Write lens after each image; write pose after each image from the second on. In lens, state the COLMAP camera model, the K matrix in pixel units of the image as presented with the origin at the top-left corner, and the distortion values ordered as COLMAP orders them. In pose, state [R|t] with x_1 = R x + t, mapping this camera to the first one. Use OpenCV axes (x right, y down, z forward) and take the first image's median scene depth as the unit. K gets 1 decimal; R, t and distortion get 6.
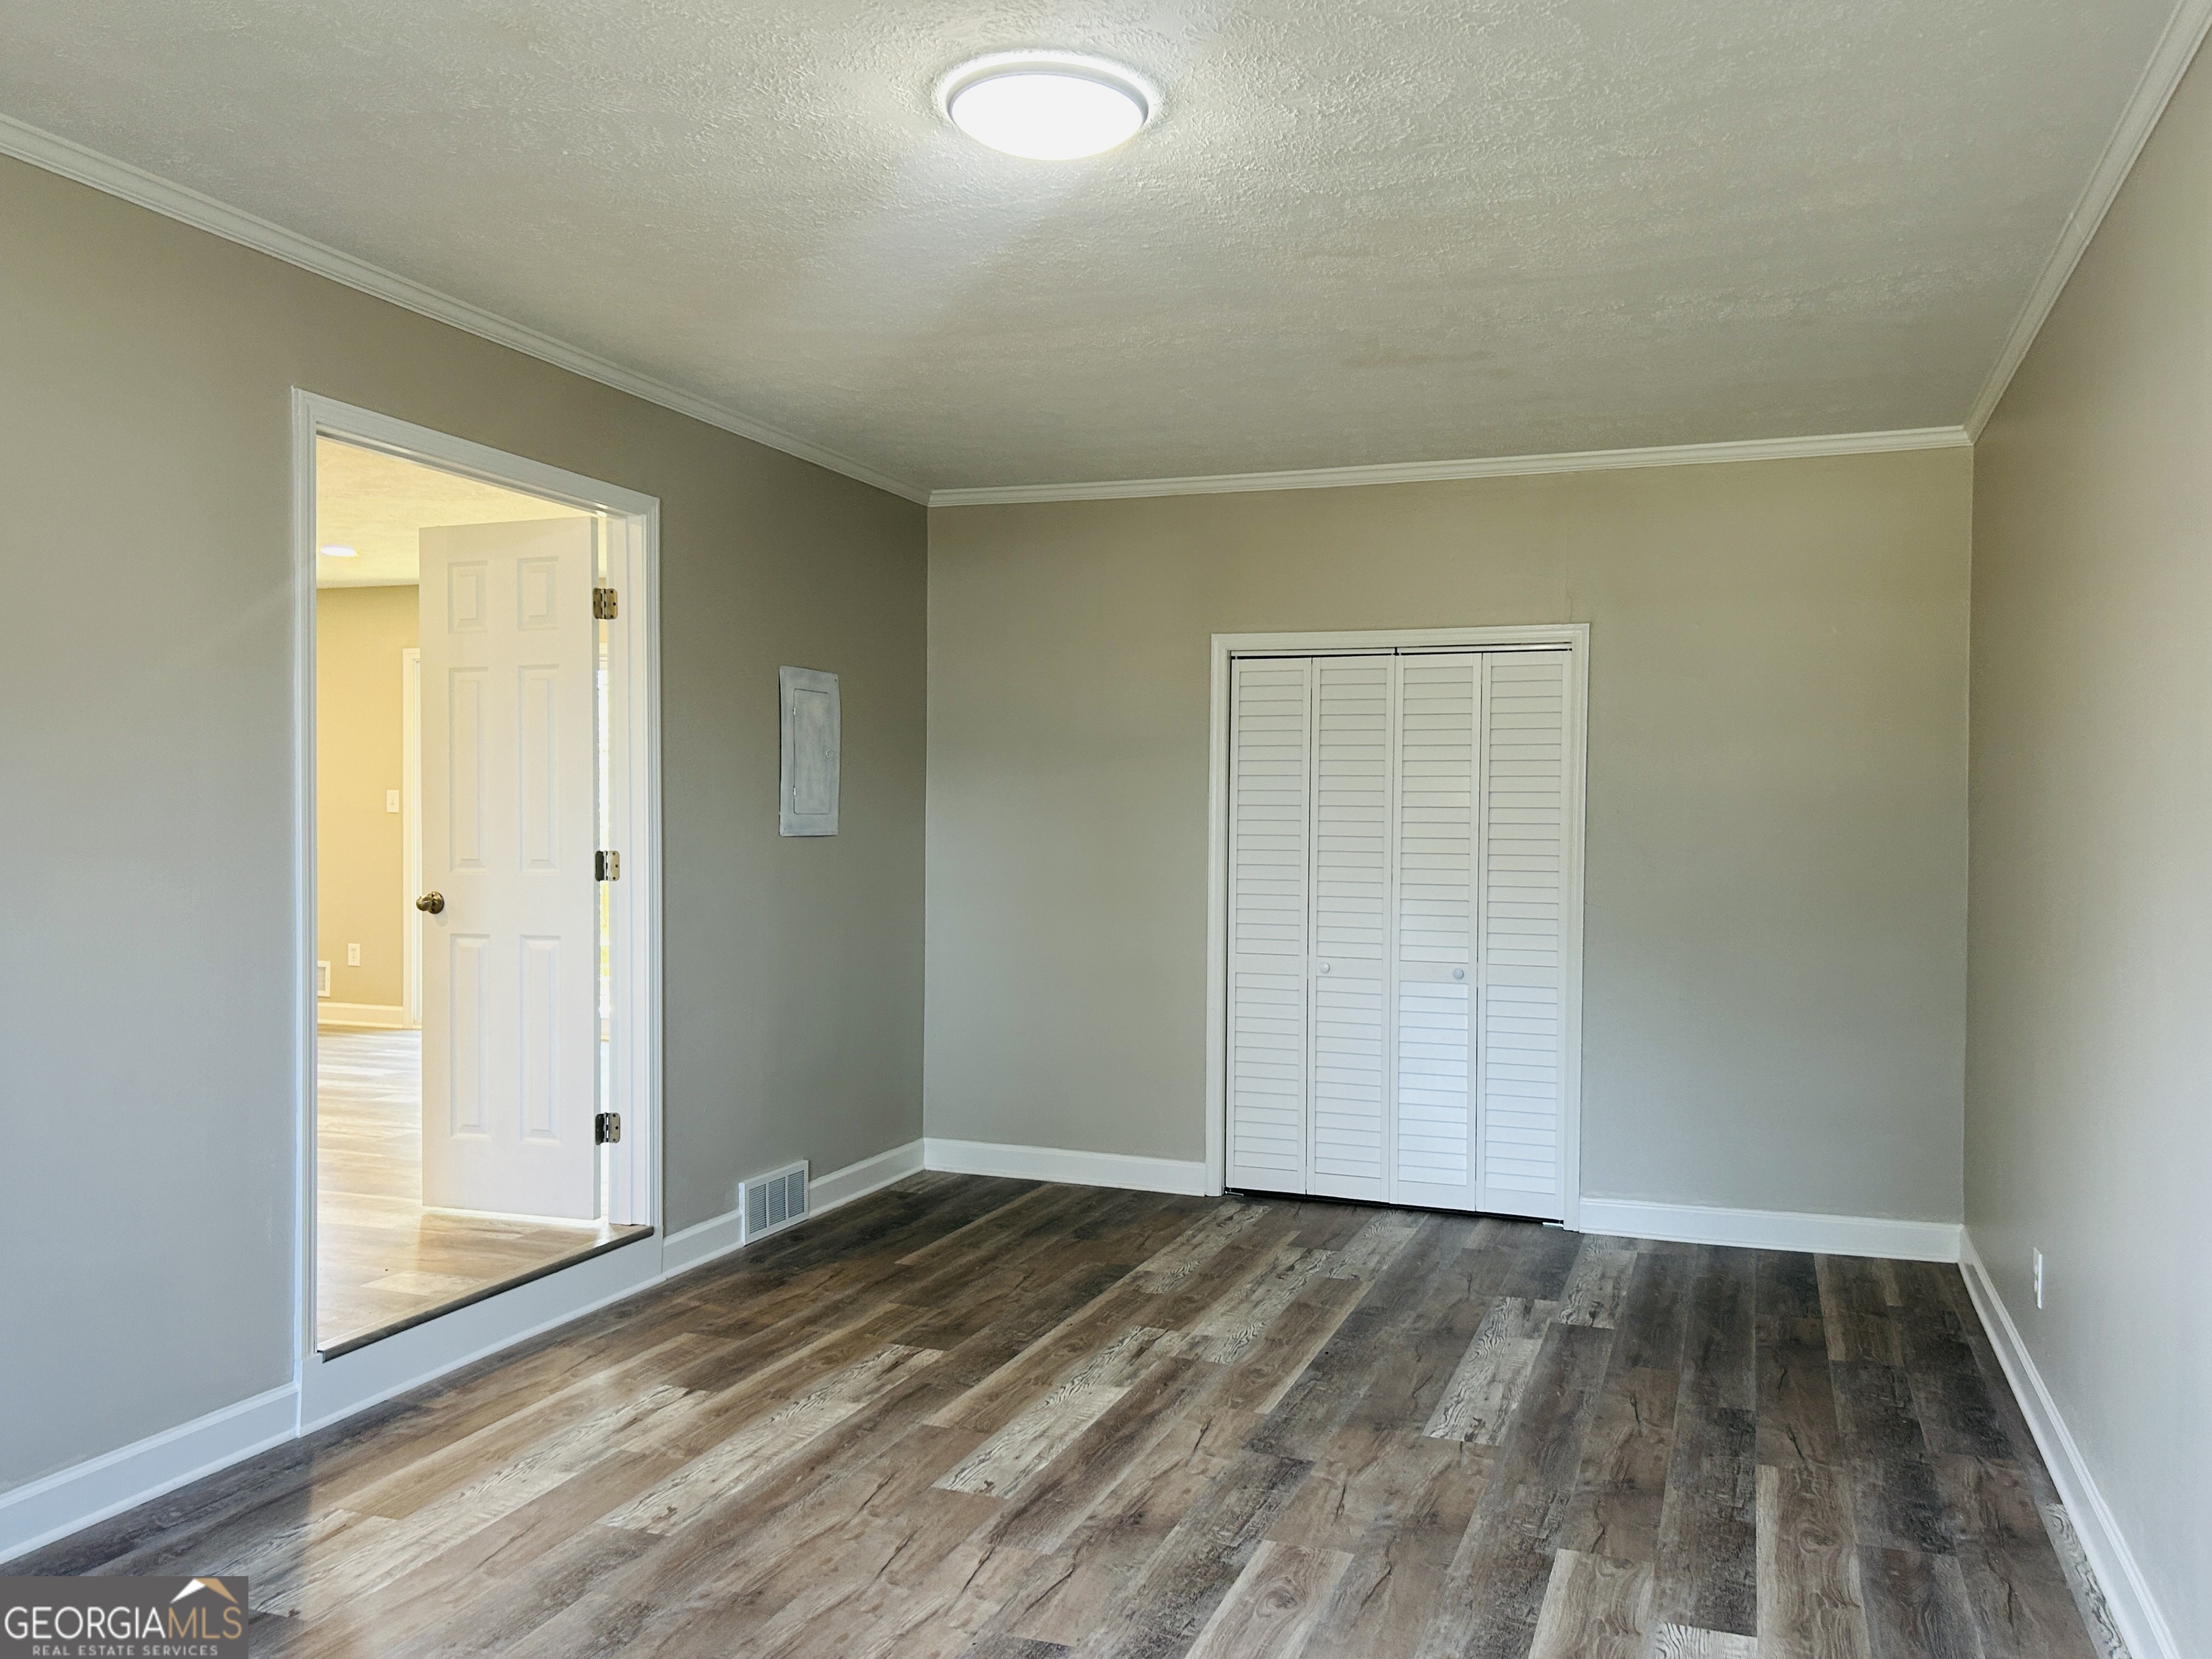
lens RADIAL K [[1774.5, 0, 1101.9], [0, 1774.5, 847.5], [0, 0, 1]] dist [0.026076, -0.011929]
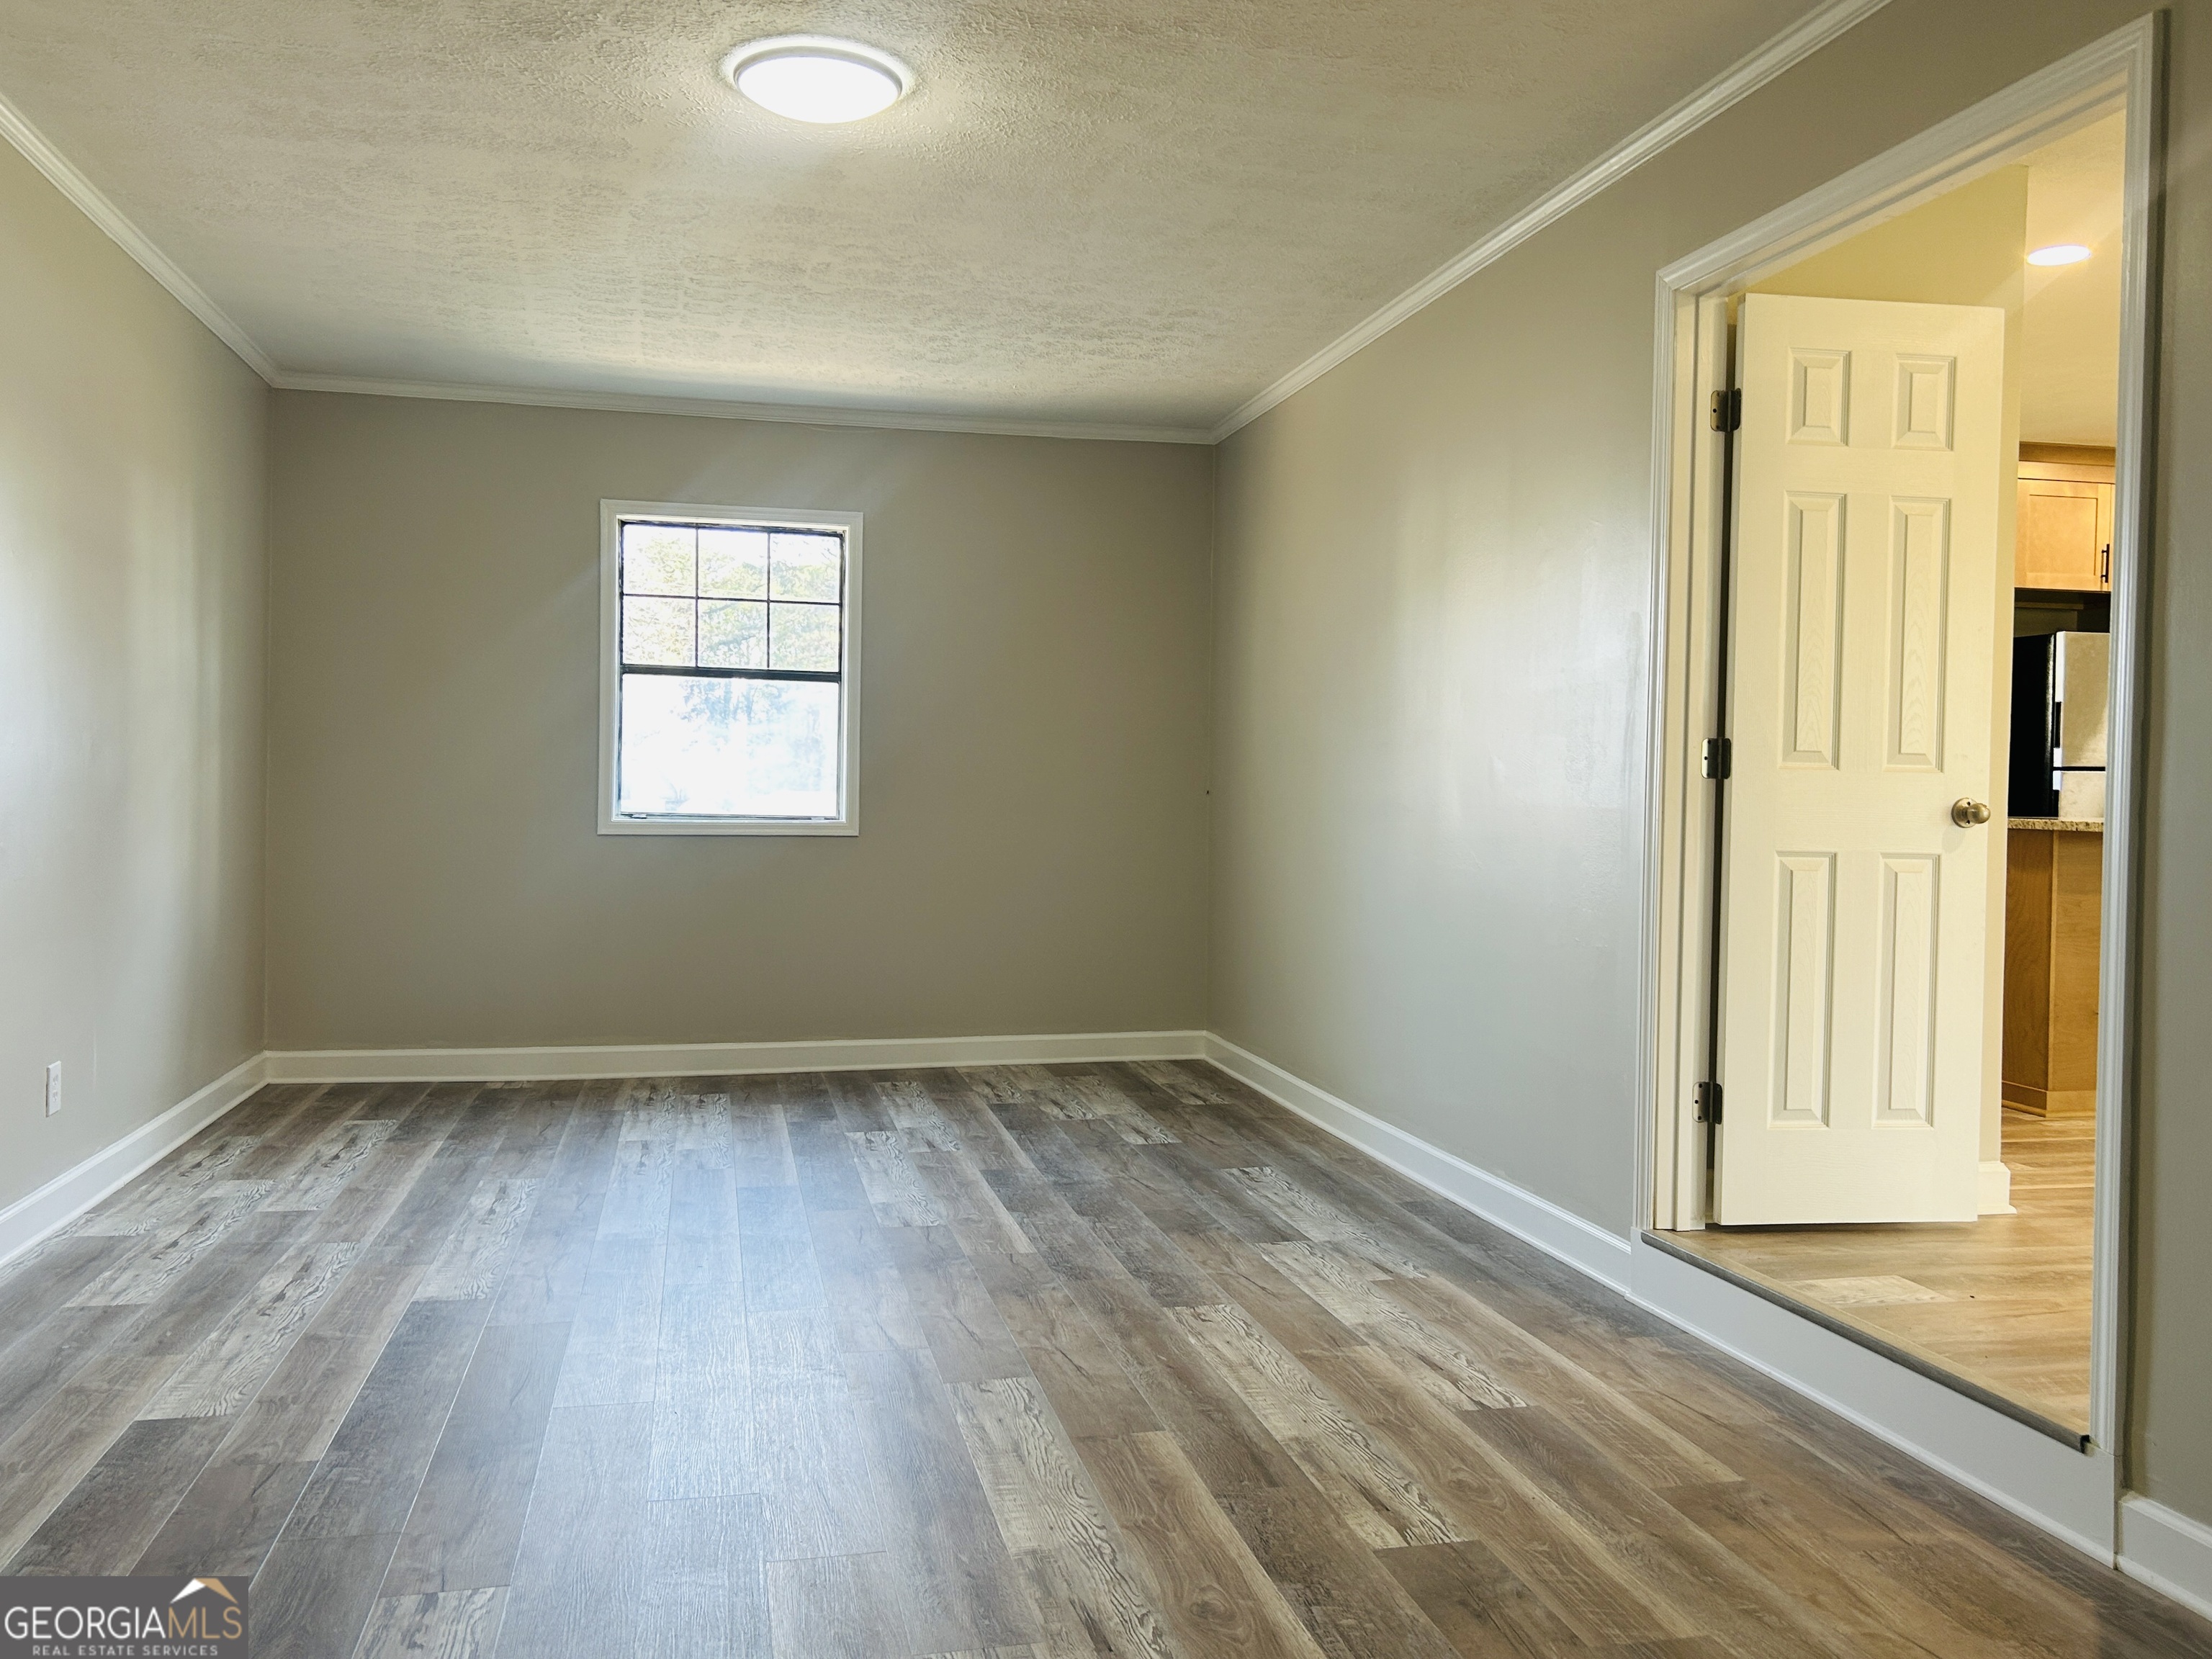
lens RADIAL K [[1768.4, 0, 1097.3], [0, 1768.4, 830.2], [0, 0, 1]] dist [0.068727, -0.095549]
pose [[-0.841388, -0.009385, -0.540350, 0.356333], [-0.033143, 0.998863, 0.034260, 0.036980], [0.539414, 0.046735, -0.840743, 1.666274]]
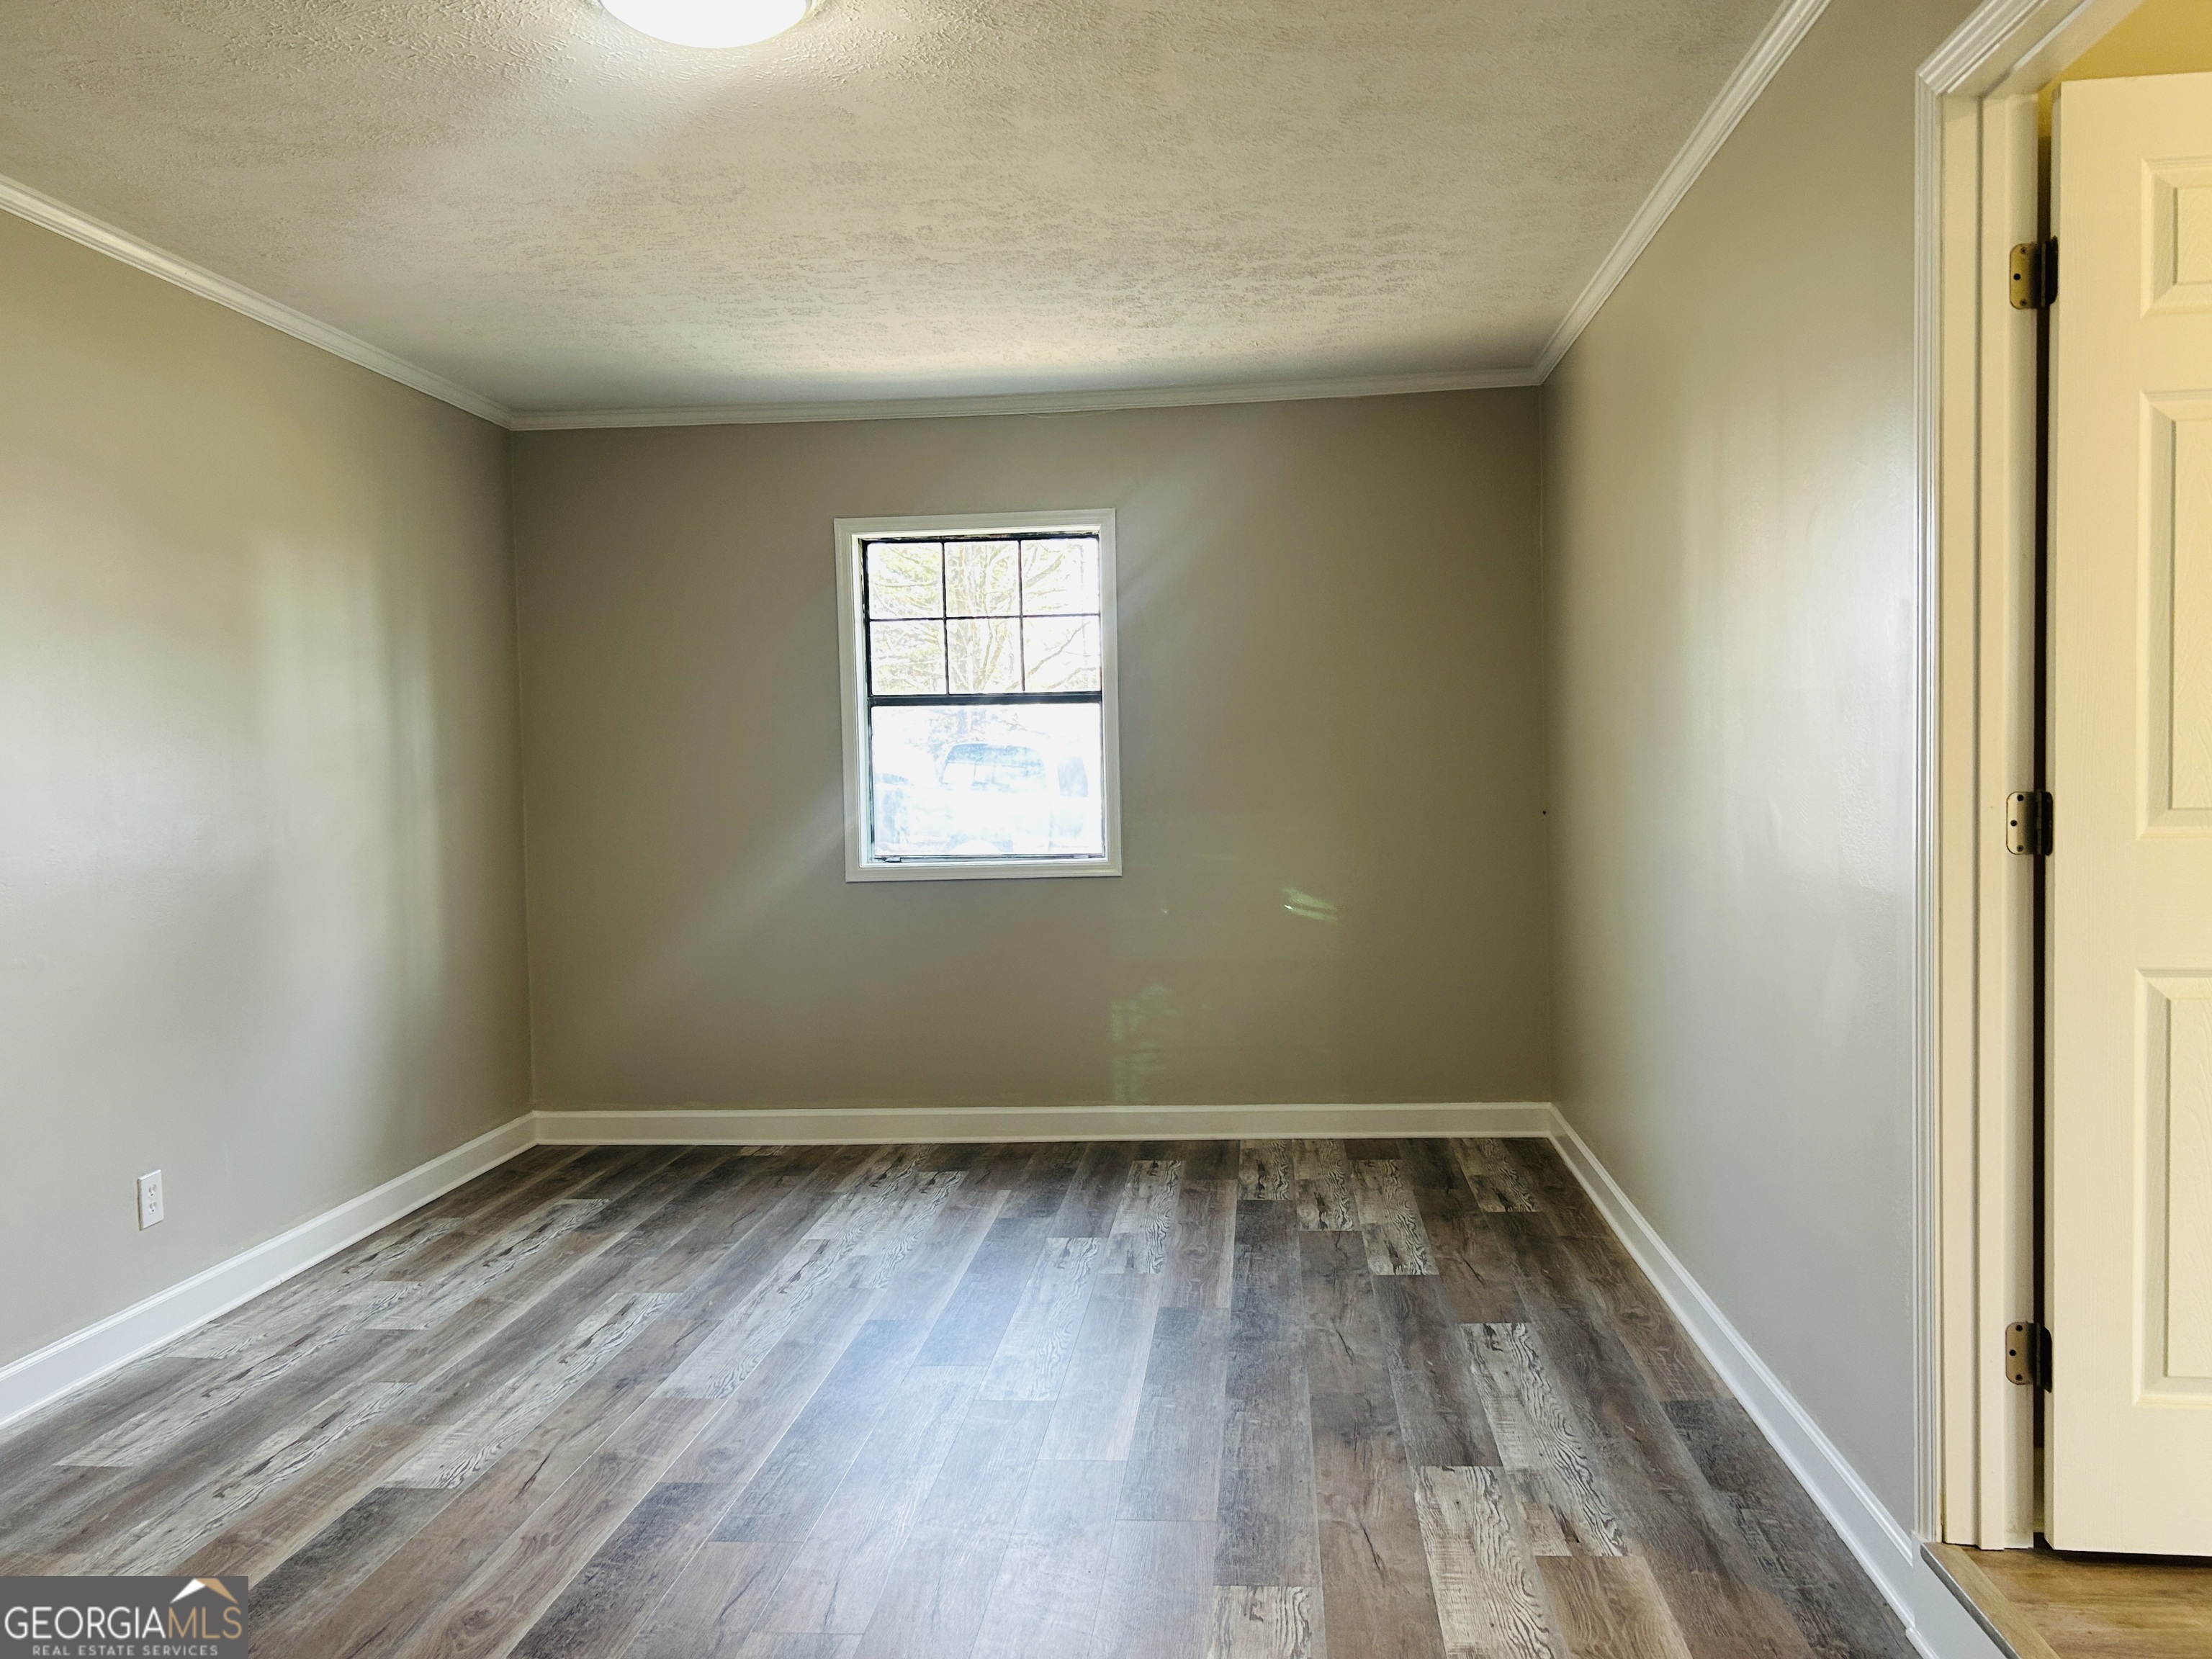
lens RADIAL K [[1774.5, 0, 1101.9], [0, 1774.5, 847.5], [0, 0, 1]] dist [0.026076, -0.011929]
pose [[-0.966648, 0.026263, -0.254758, 0.013321], [0.009923, 0.997822, 0.065213, -0.016599], [0.255916, 0.060510, -0.964803, 1.545846]]
